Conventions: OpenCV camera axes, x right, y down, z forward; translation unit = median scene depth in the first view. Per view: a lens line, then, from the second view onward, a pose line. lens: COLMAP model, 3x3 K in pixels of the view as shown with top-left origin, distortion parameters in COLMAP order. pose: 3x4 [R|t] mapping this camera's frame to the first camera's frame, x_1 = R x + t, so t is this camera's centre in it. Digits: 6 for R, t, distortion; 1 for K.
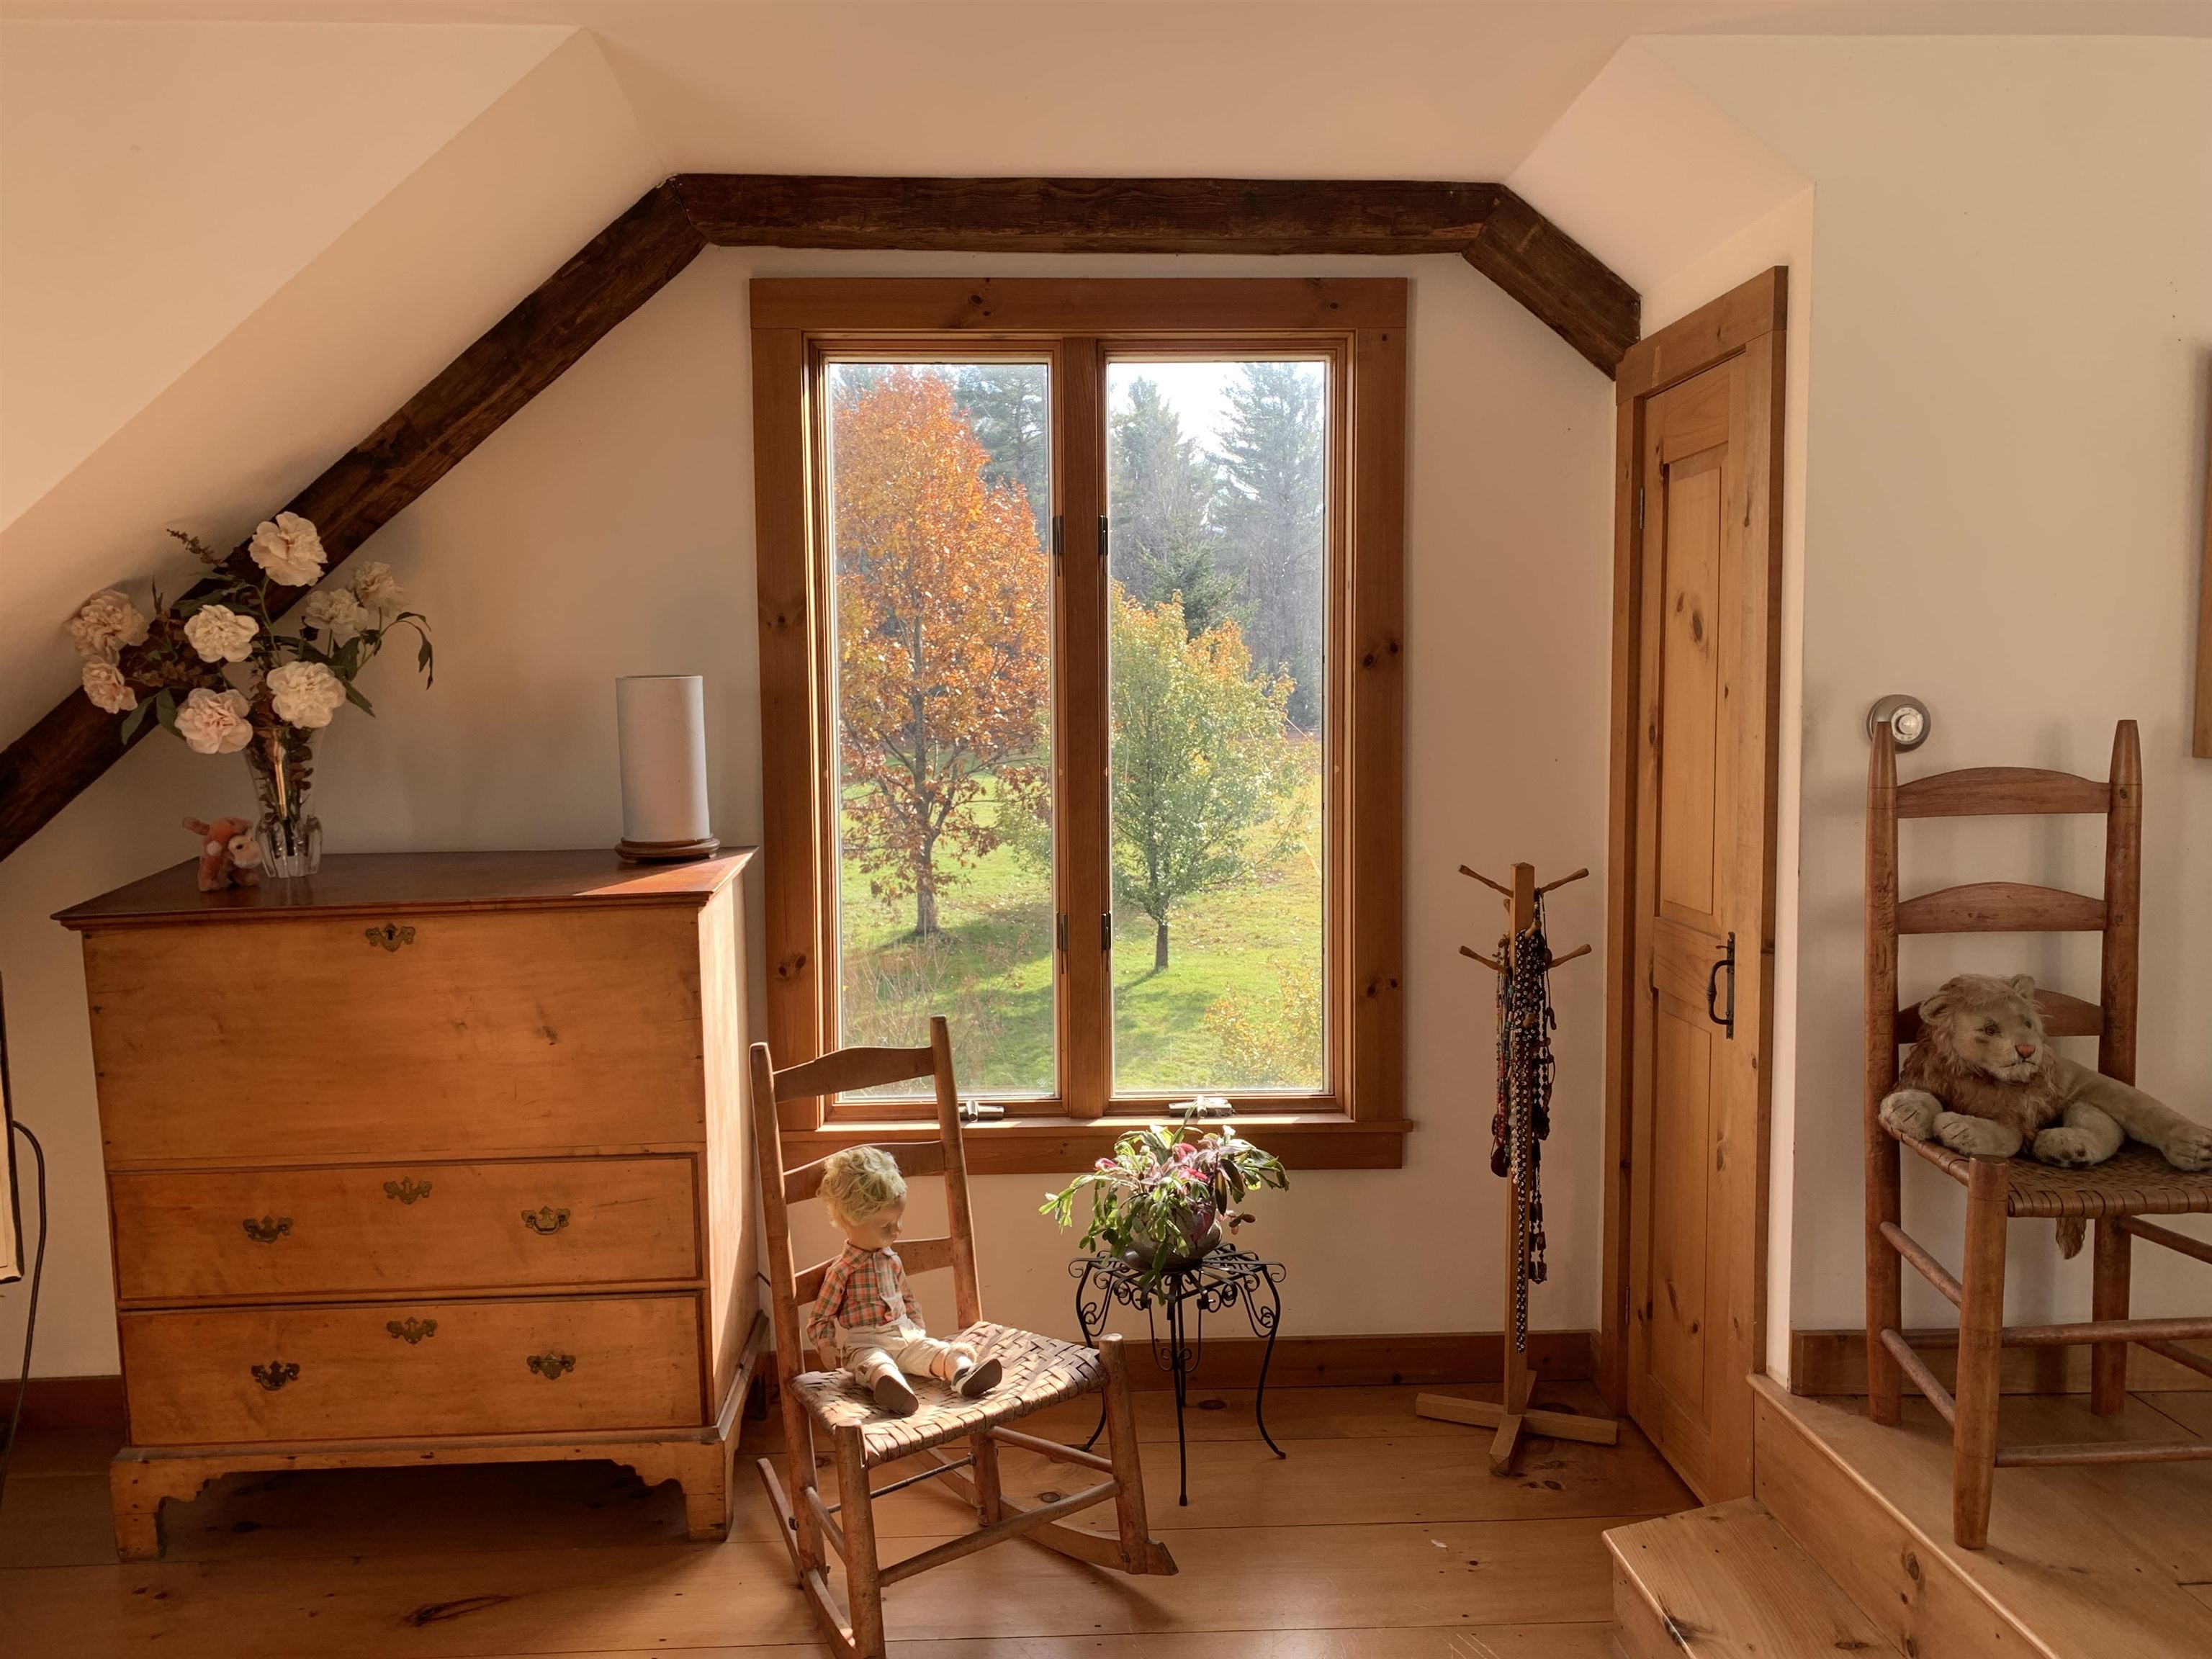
lens RADIAL K [[1721.0, 0, 1087.8], [0, 1721.0, 820.2], [0, 0, 1]] dist [0.030663, -0.030391]
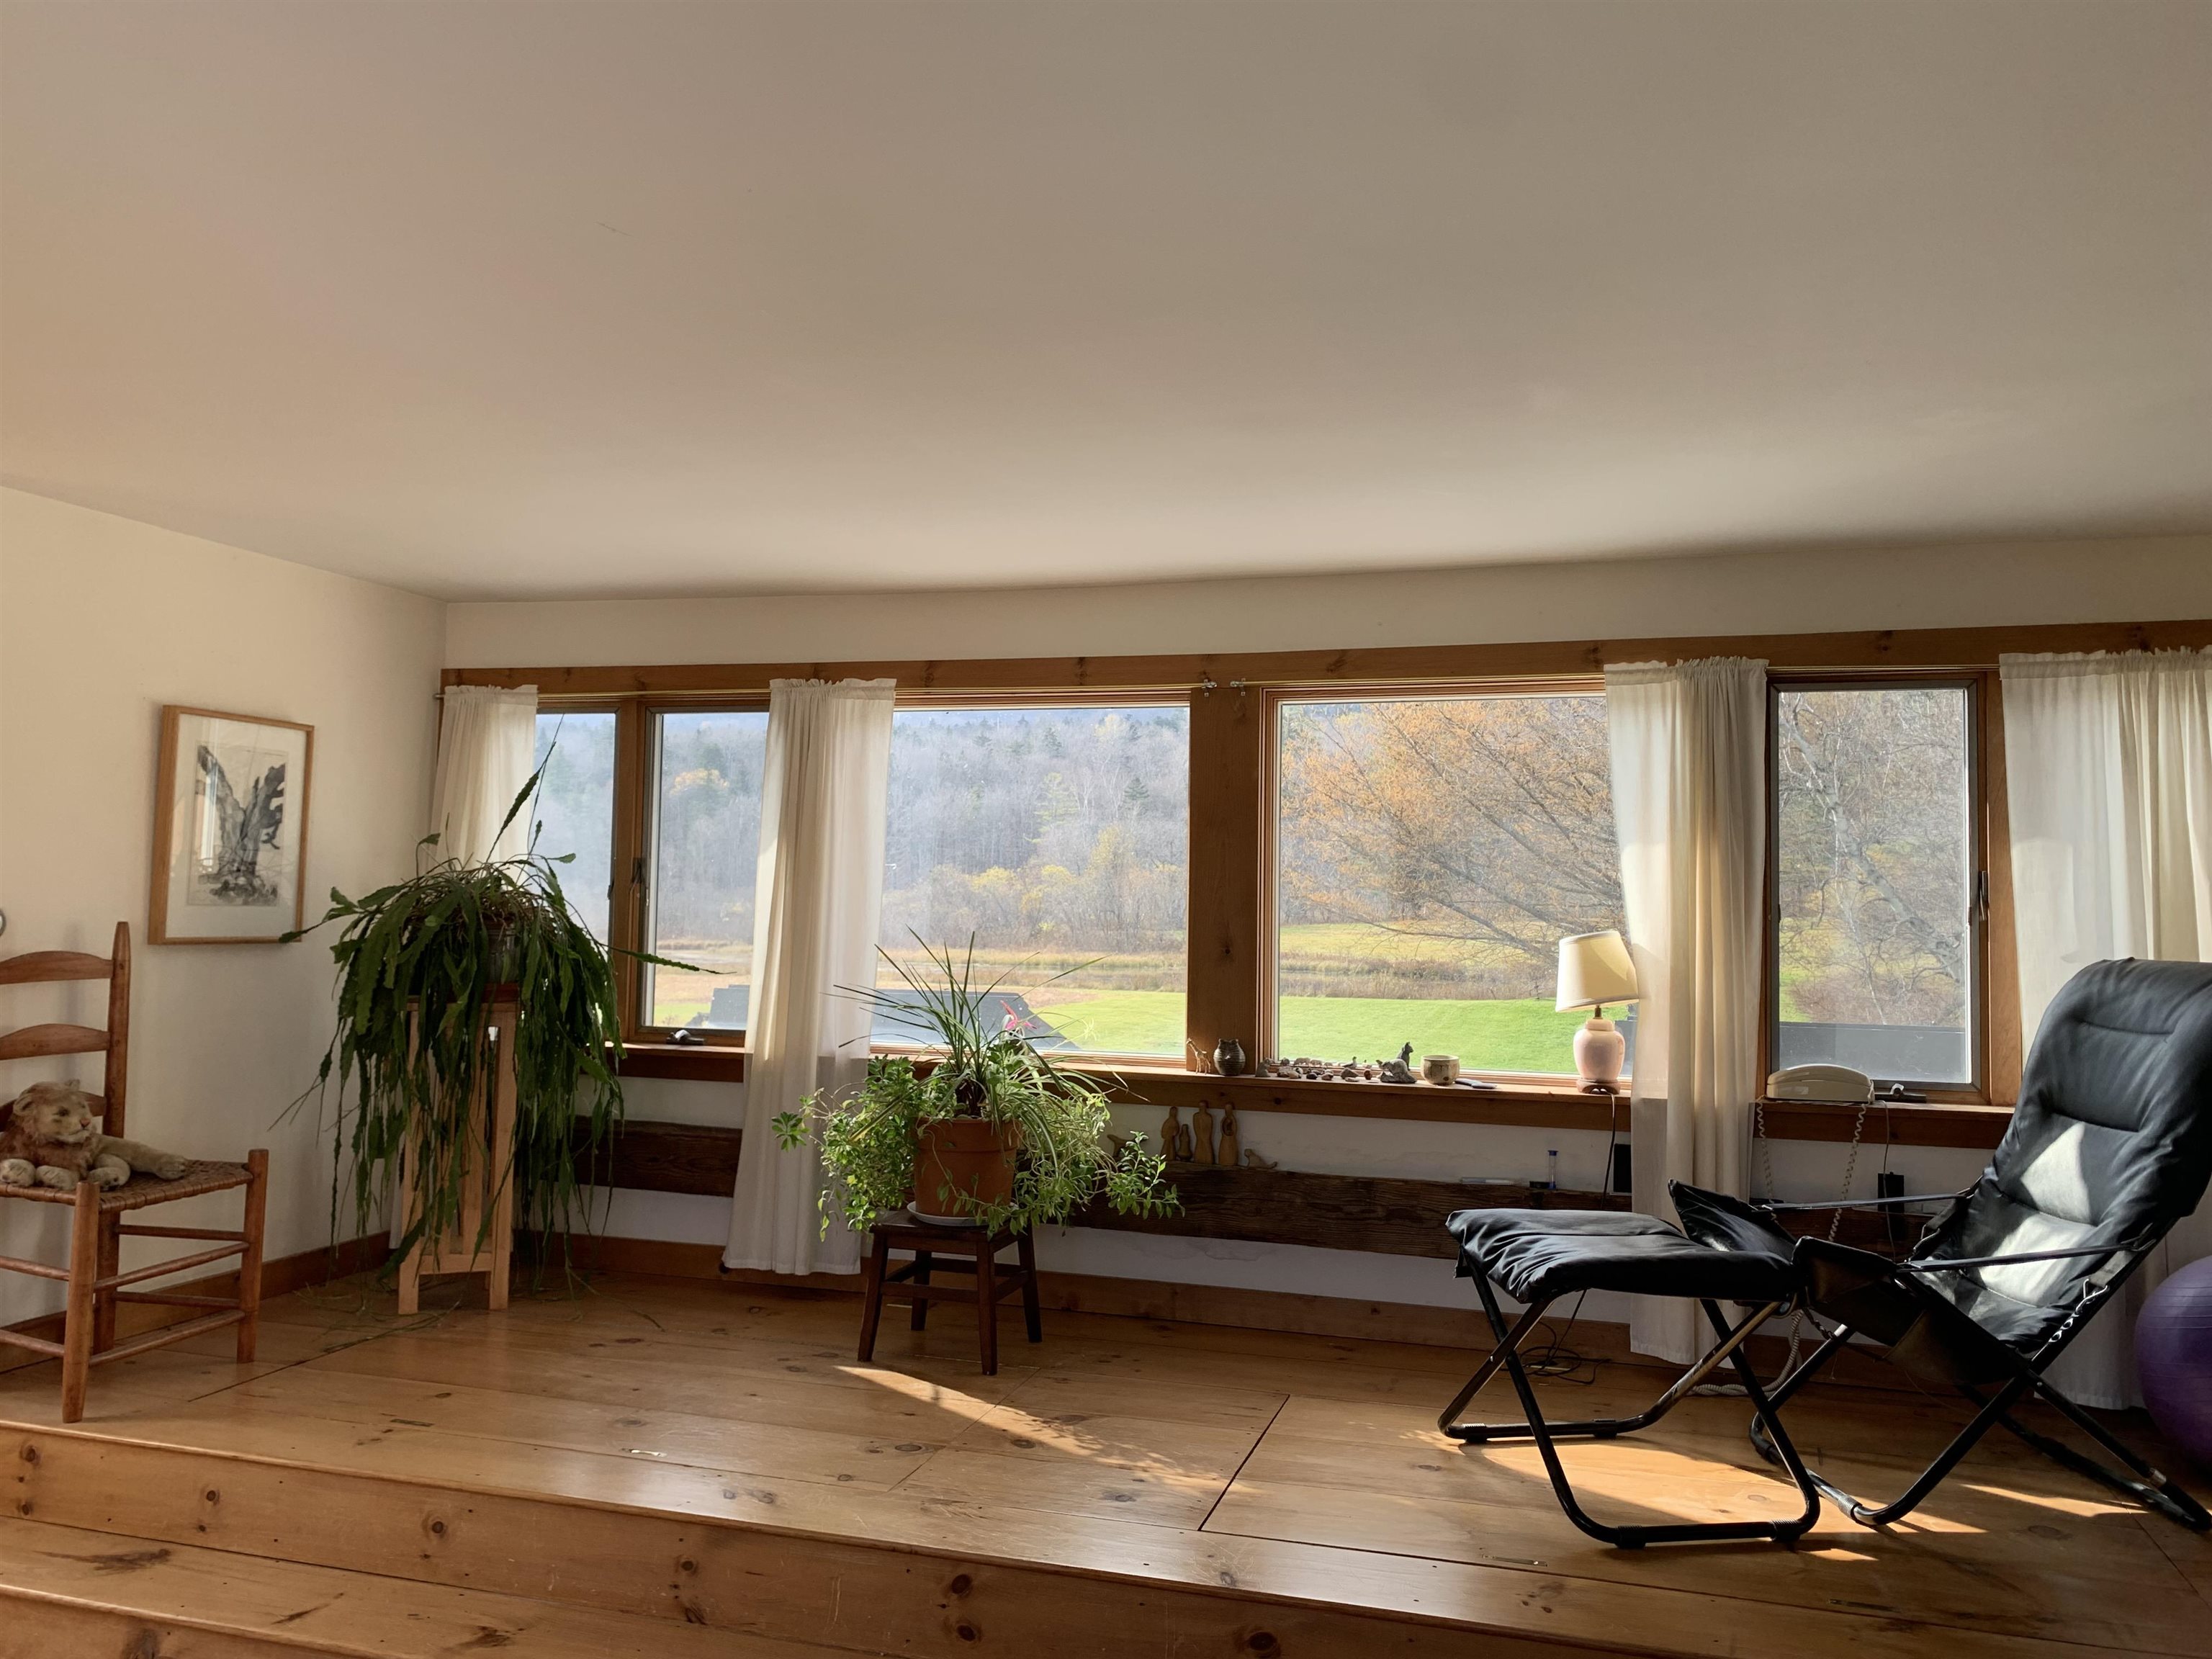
lens RADIAL K [[1721.0, 0, 1105.7], [0, 1721.0, 805.5], [0, 0, 1]] dist [0.030663, -0.030391]
pose [[0.336463, 0.064710, 0.939471, -0.651166], [0.044180, 0.995453, -0.084388, 0.013505], [-0.940660, 0.069899, 0.332074, -0.448680]]
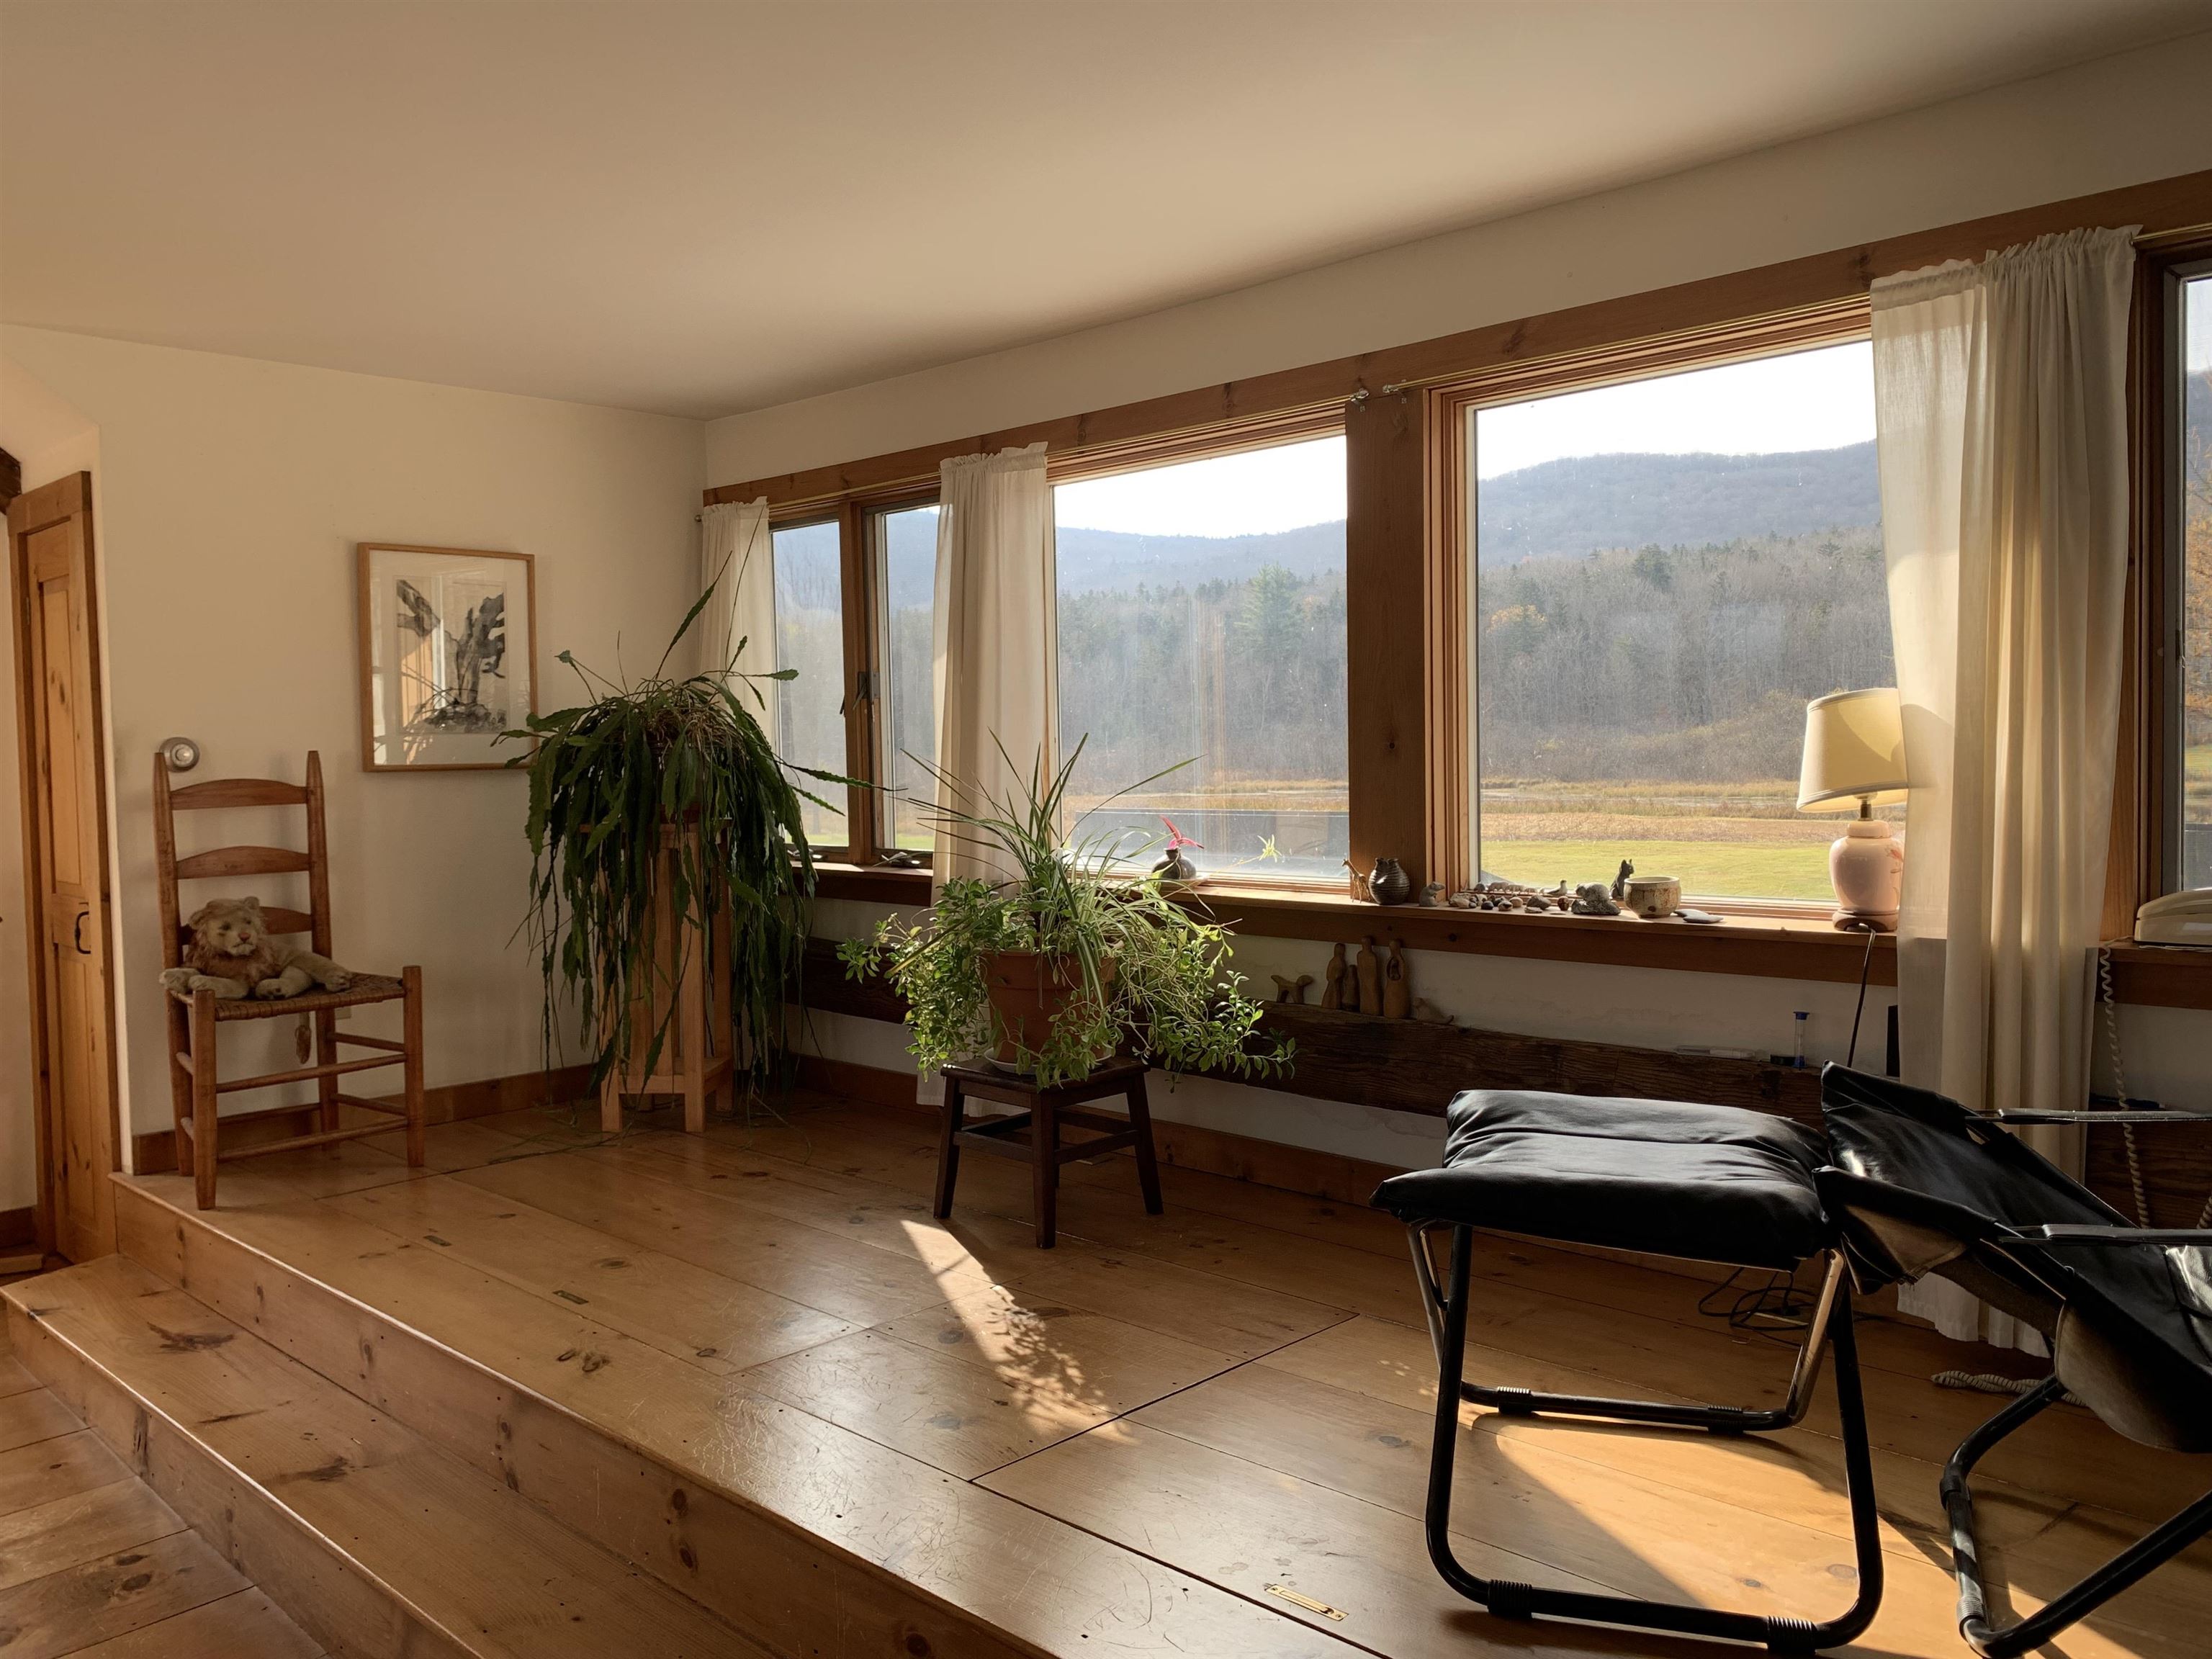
lens RADIAL K [[1721.0, 0, 1100.9], [0, 1721.0, 813.2], [0, 0, 1]] dist [0.030663, -0.030391]
pose [[0.734654, -0.037268, 0.677417, -0.007949], [0.063219, 0.997906, -0.013660, 0.080361], [-0.675490, 0.052861, 0.735472, -0.829158]]
